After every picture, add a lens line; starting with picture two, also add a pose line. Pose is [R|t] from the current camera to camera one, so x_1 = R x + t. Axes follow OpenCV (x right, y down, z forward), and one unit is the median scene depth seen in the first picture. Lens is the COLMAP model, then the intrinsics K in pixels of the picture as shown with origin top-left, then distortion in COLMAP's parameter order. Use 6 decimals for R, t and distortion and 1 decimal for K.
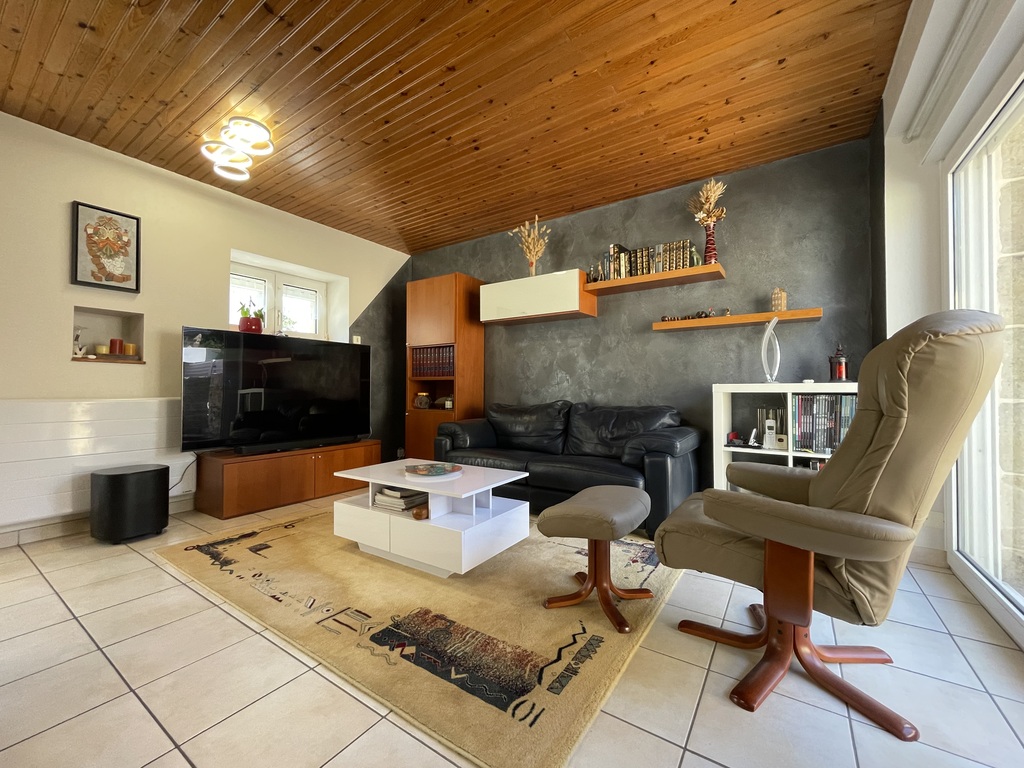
lens RADIAL K [[414.8, 0, 512.0], [0, 414.8, 384.0], [0, 0, 1]] dist [-0.011035, -0.000144]
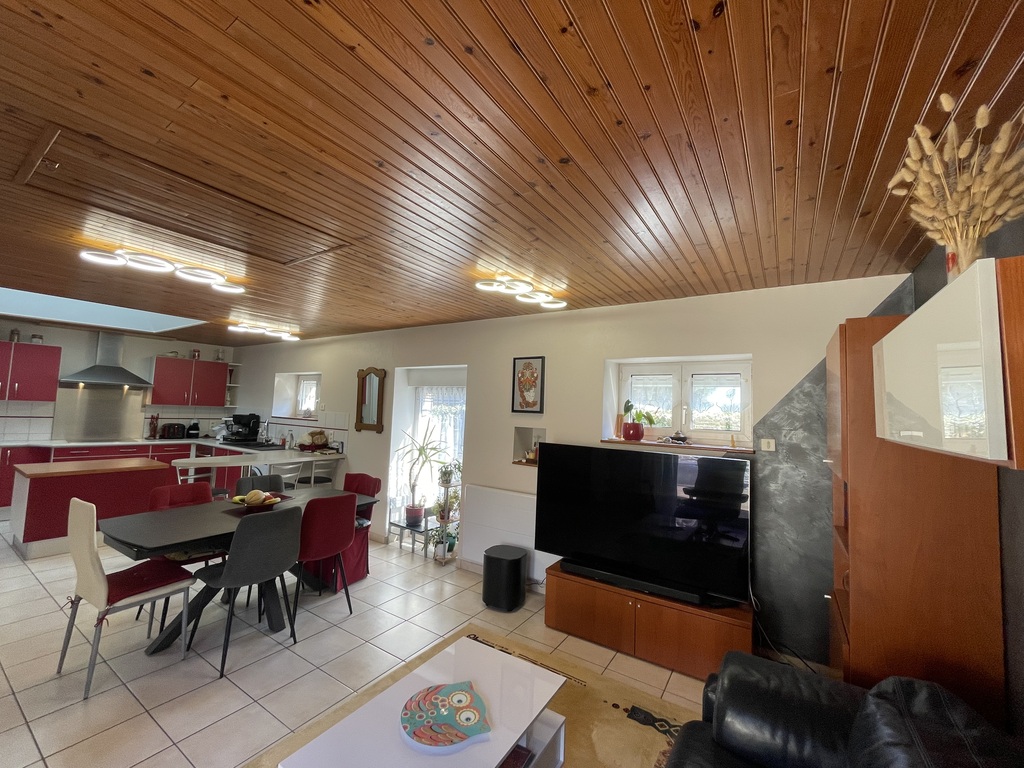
lens RADIAL K [[414.8, 0, 512.0], [0, 414.8, 384.0], [0, 0, 1]] dist [-0.011035, -0.000144]
pose [[0.015088, -0.067307, -0.997618, 0.427685], [-0.024846, 0.997398, -0.067668, -0.231571], [0.999577, 0.025808, 0.013377, 0.916122]]
